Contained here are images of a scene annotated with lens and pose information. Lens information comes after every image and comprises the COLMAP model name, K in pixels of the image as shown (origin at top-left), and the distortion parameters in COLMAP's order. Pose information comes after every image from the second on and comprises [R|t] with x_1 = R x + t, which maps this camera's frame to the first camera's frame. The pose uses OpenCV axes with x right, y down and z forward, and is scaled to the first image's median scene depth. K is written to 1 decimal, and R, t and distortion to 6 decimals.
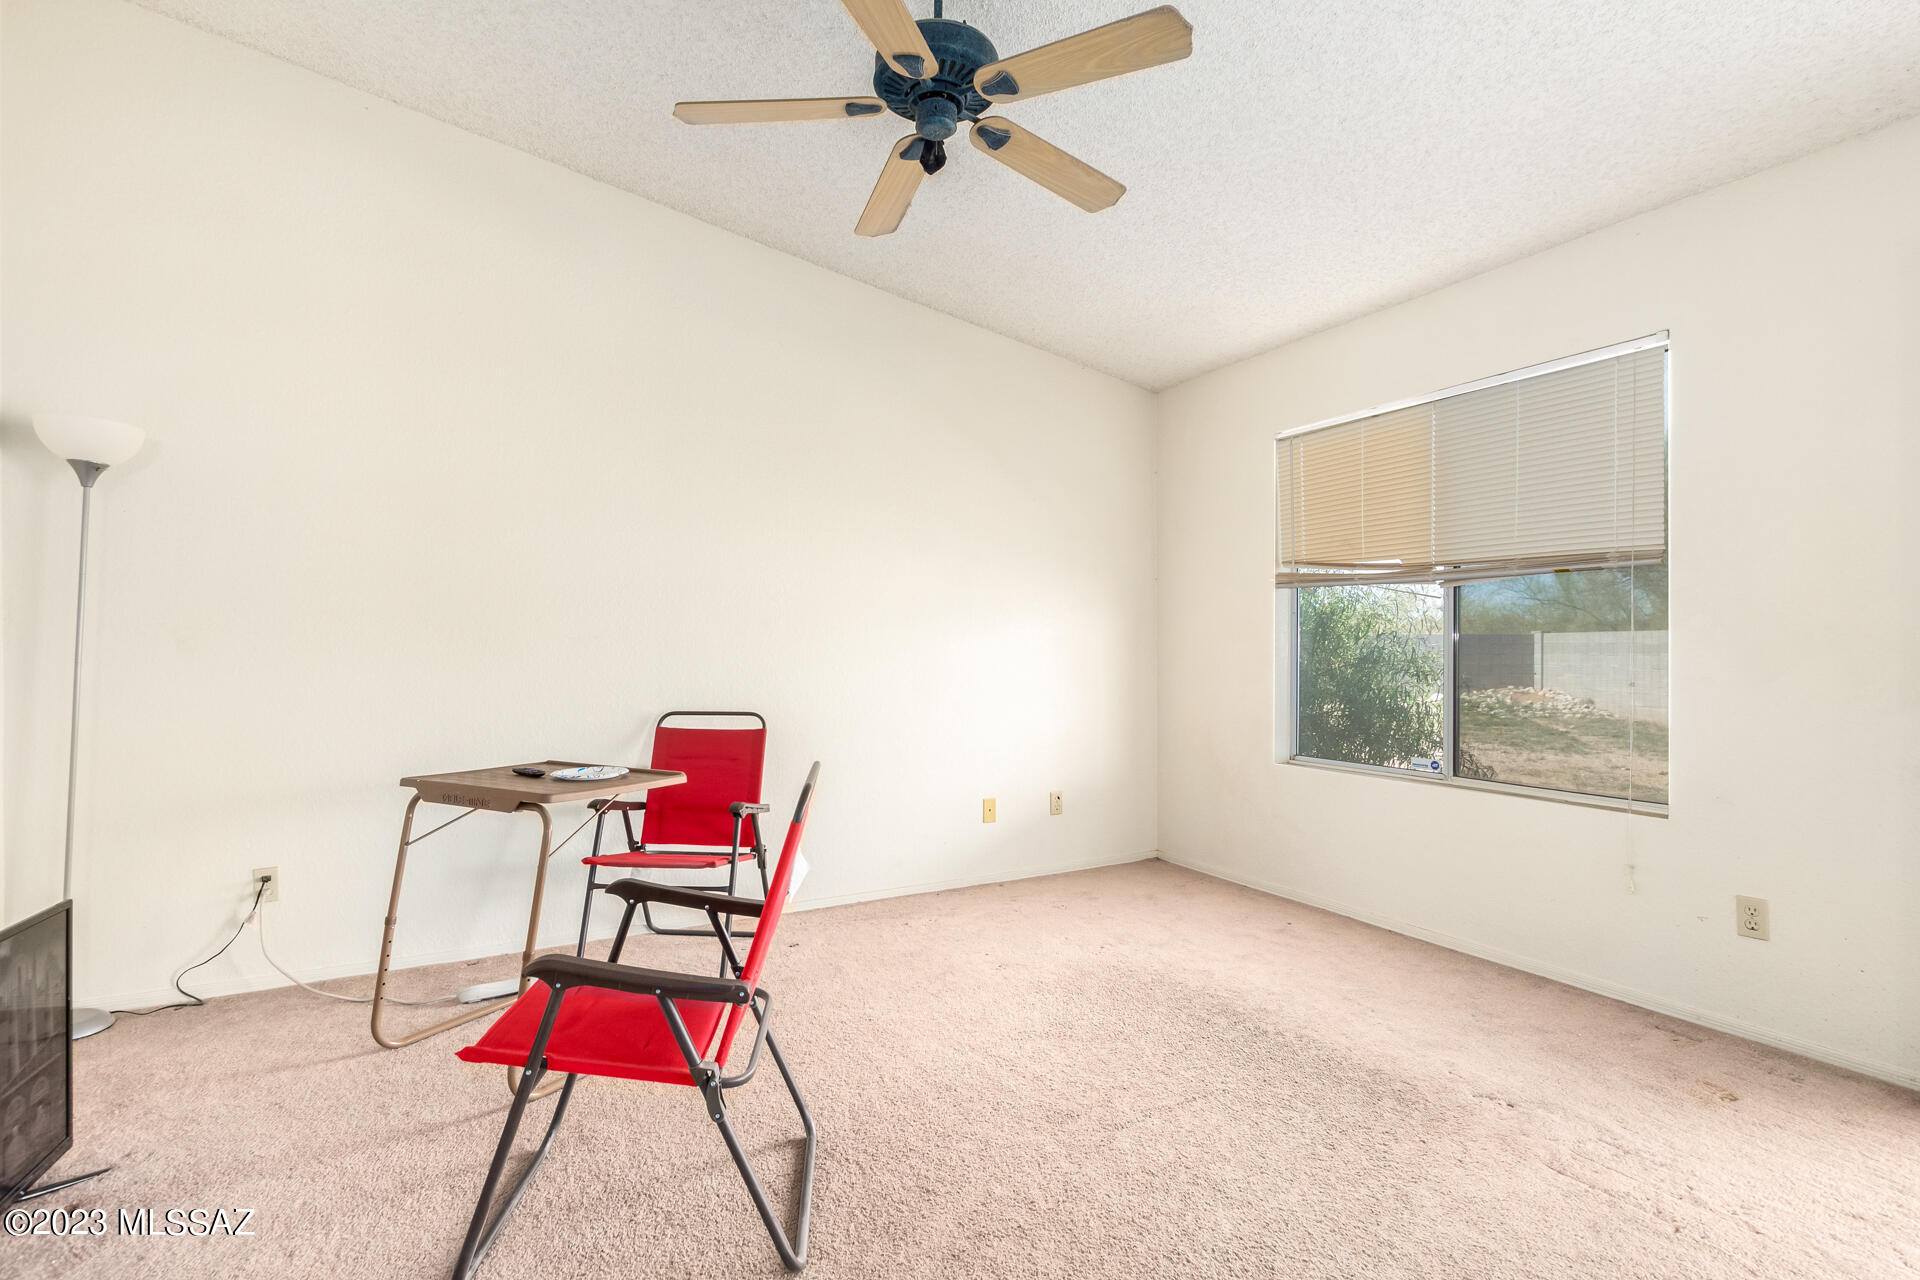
lens RADIAL K [[874.3, 0, 959.1], [0, 874.3, 644.1], [0, 0, 1]] dist [-0.005035, -0.001027]
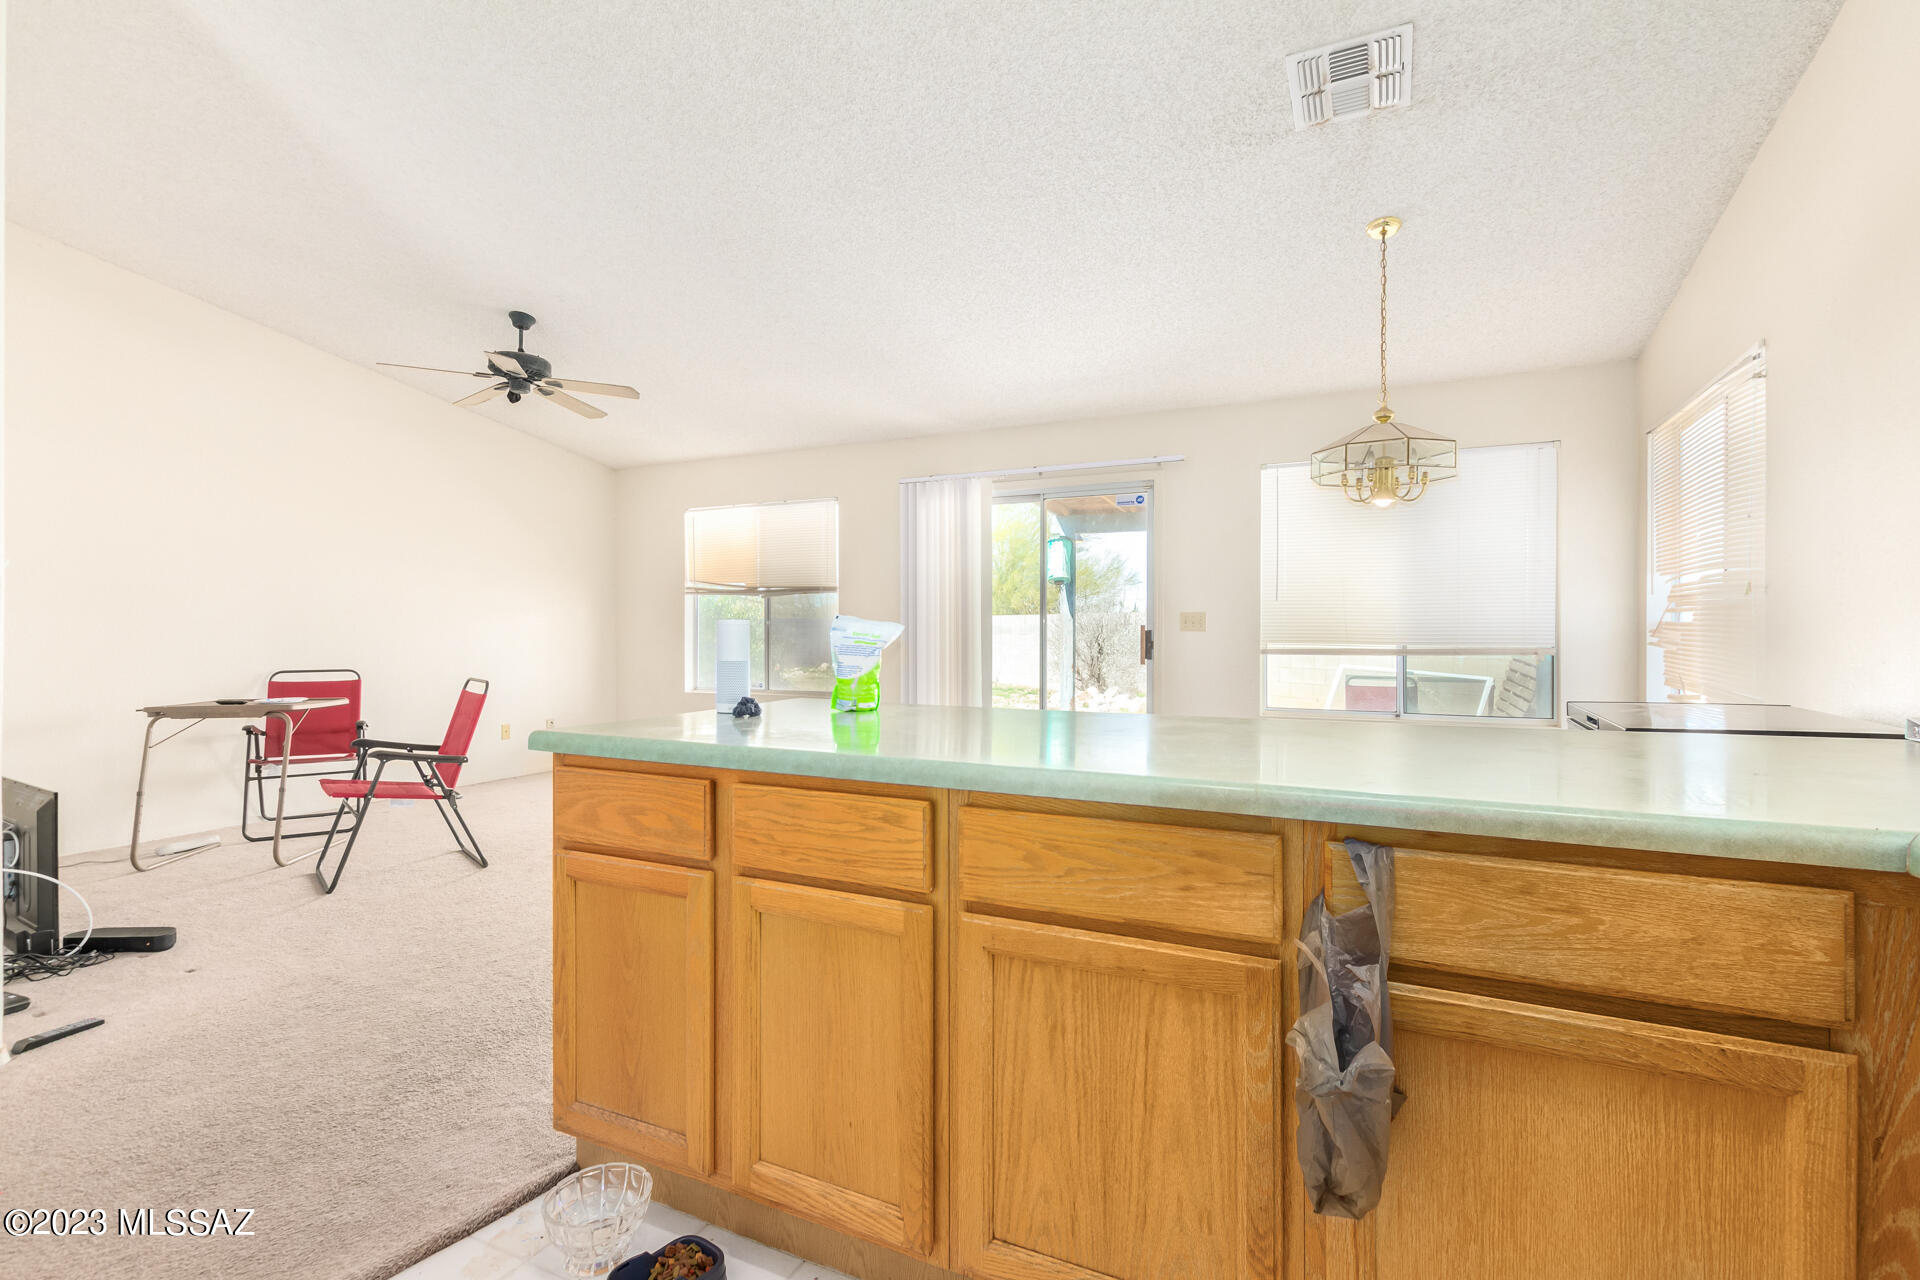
lens RADIAL K [[874.3, 0, 958.6], [0, 874.3, 631.9], [0, 0, 1]] dist [-0.005035, -0.001027]
pose [[0.817550, -0.004781, 0.575838, -0.327745], [0.001262, 0.999978, 0.006510, 0.003905], [-0.575857, -0.004596, 0.817538, -1.204812]]
